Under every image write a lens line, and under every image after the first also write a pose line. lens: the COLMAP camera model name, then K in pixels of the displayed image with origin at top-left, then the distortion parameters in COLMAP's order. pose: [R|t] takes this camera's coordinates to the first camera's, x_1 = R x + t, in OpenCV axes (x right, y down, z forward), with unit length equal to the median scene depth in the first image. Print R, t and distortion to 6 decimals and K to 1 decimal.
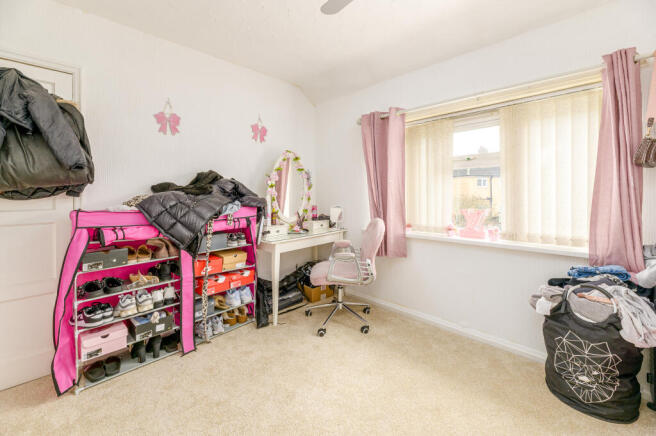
lens RADIAL K [[261.5, 0, 319.7], [0, 261.5, 188.8], [0, 0, 1]] dist [0.003612, 0.000225]
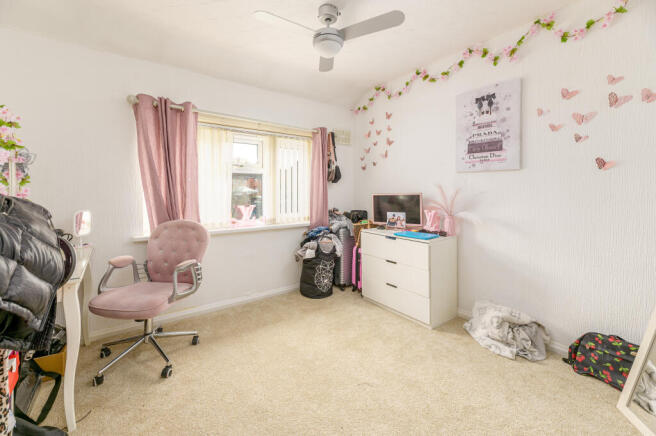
lens RADIAL K [[261.5, 0, 321.8], [0, 261.5, 194.5], [0, 0, 1]] dist [0.003612, 0.000225]
pose [[0.189885, 0.001052, 0.981806, -0.808668], [-0.009426, 0.999955, 0.000752, 0.026380], [-0.981761, -0.009397, 0.189886, 0.498220]]
